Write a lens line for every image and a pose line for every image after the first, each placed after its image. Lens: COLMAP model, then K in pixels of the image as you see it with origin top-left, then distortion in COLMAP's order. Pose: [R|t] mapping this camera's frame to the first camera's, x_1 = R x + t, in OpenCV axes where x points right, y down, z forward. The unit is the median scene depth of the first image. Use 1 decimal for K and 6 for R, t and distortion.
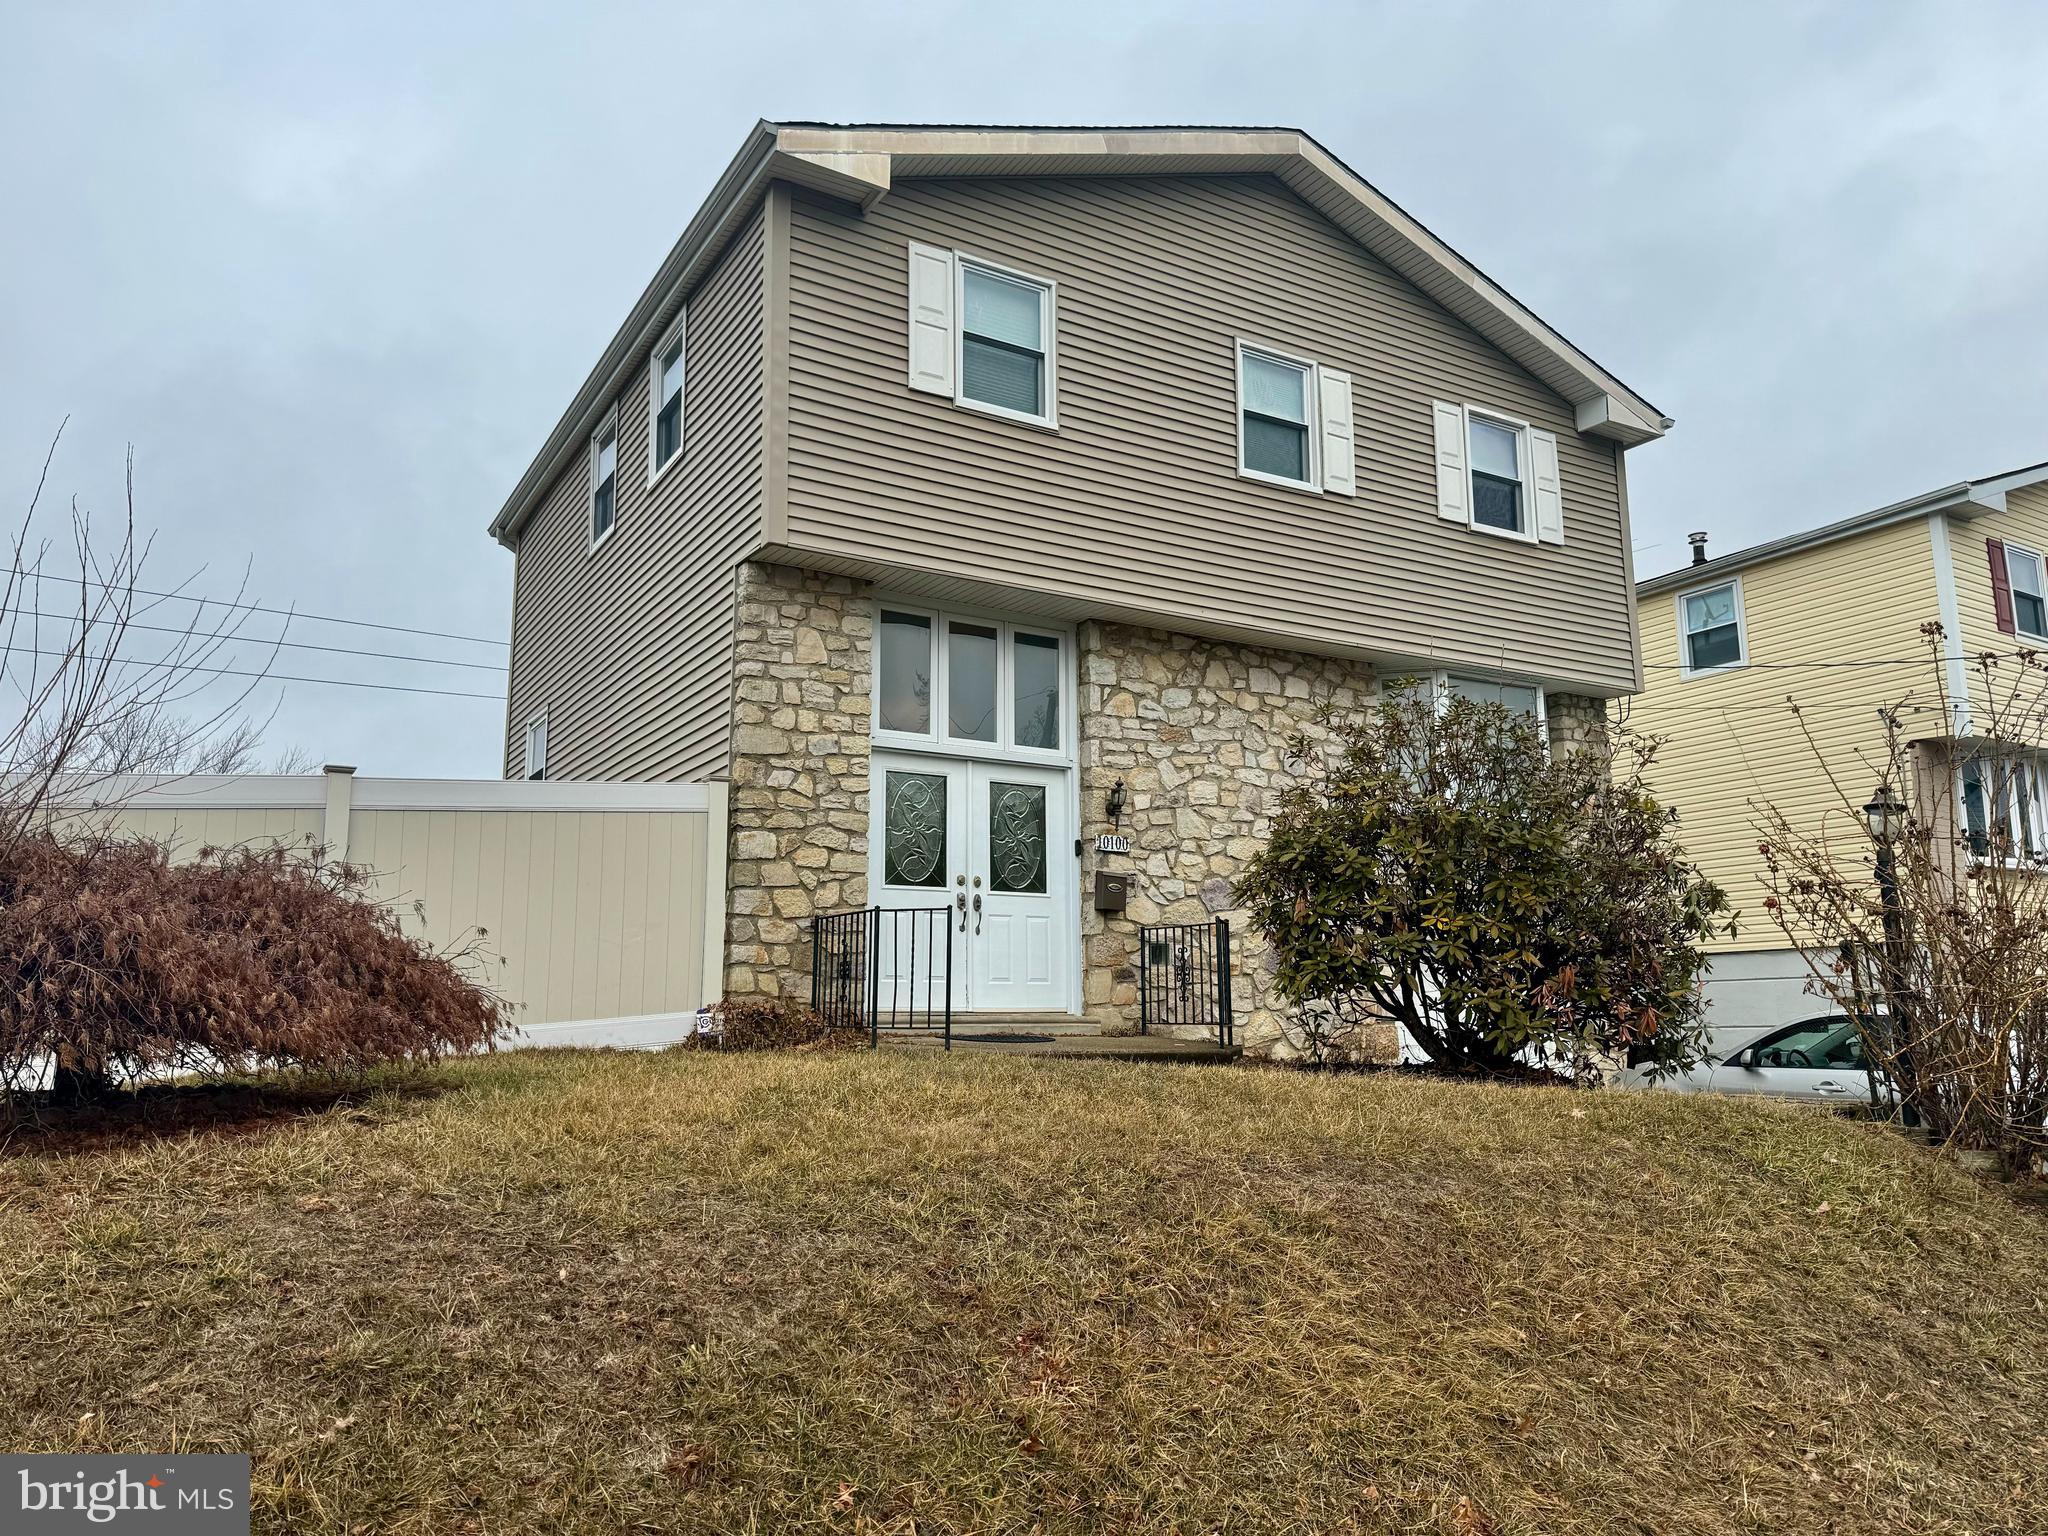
lens RADIAL K [[1393.6, 0, 1020.2], [0, 1393.6, 763.6], [0, 0, 1]] dist [0.052682, -0.086158]
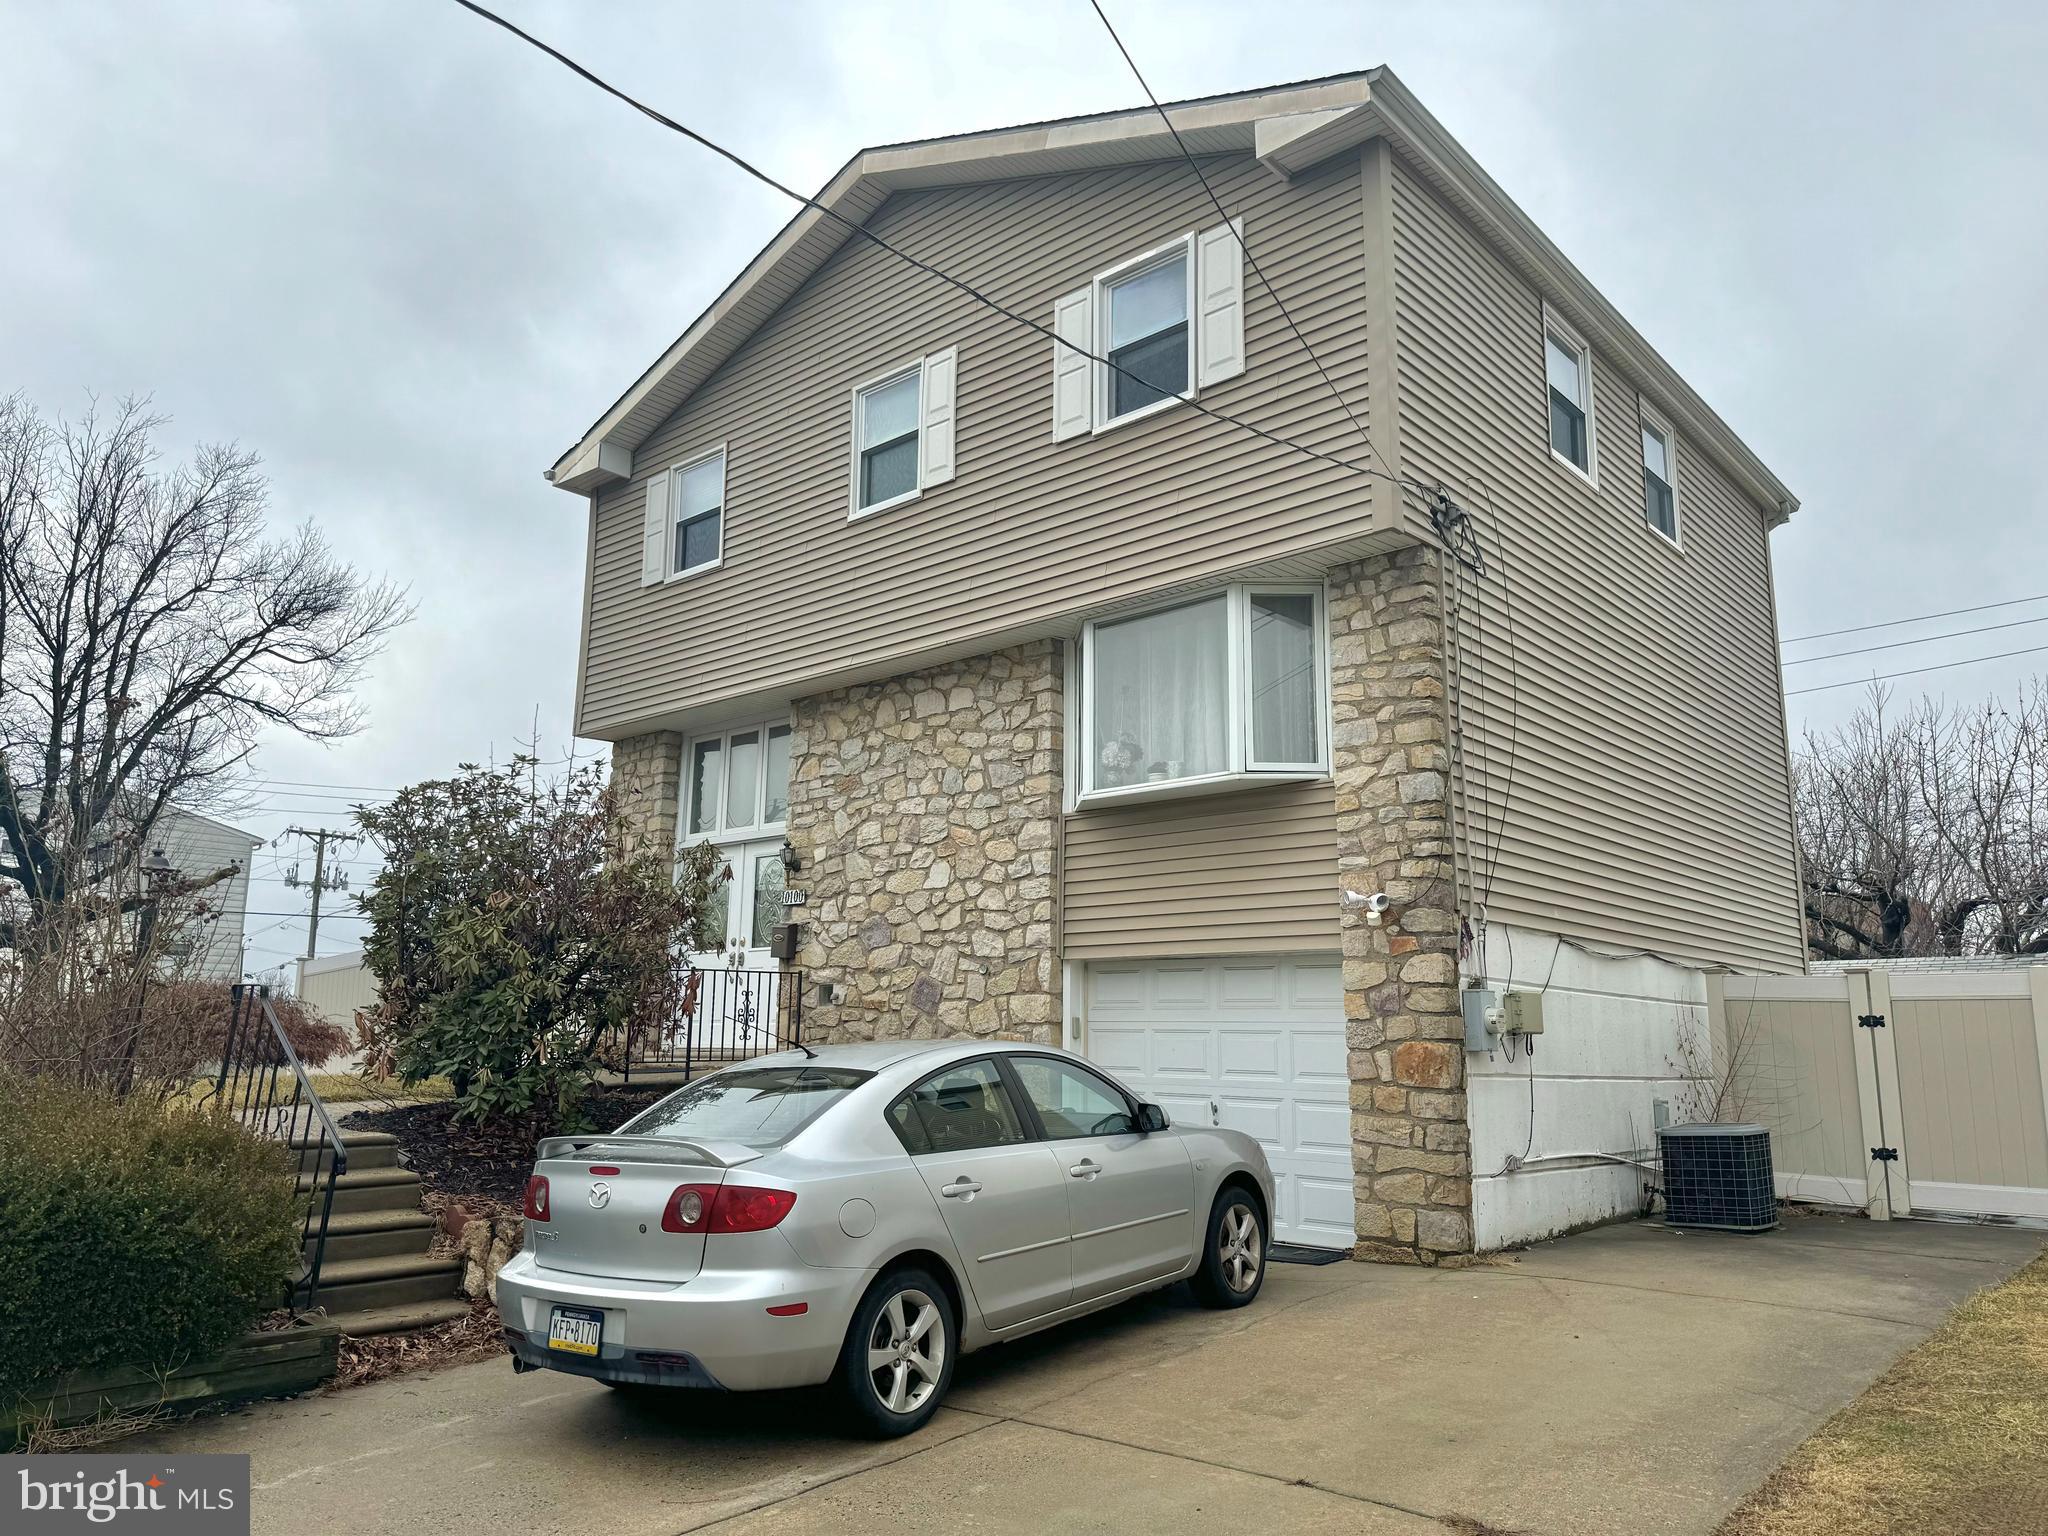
lens RADIAL K [[1393.6, 0, 1024.0], [0, 1393.6, 773.5], [0, 0, 1]] dist [0.052682, -0.086158]
pose [[0.325292, -0.184547, -0.927431, 1.123914], [0.152507, 0.978171, -0.141152, 0.139299], [0.933235, -0.095524, 0.346336, 0.756245]]
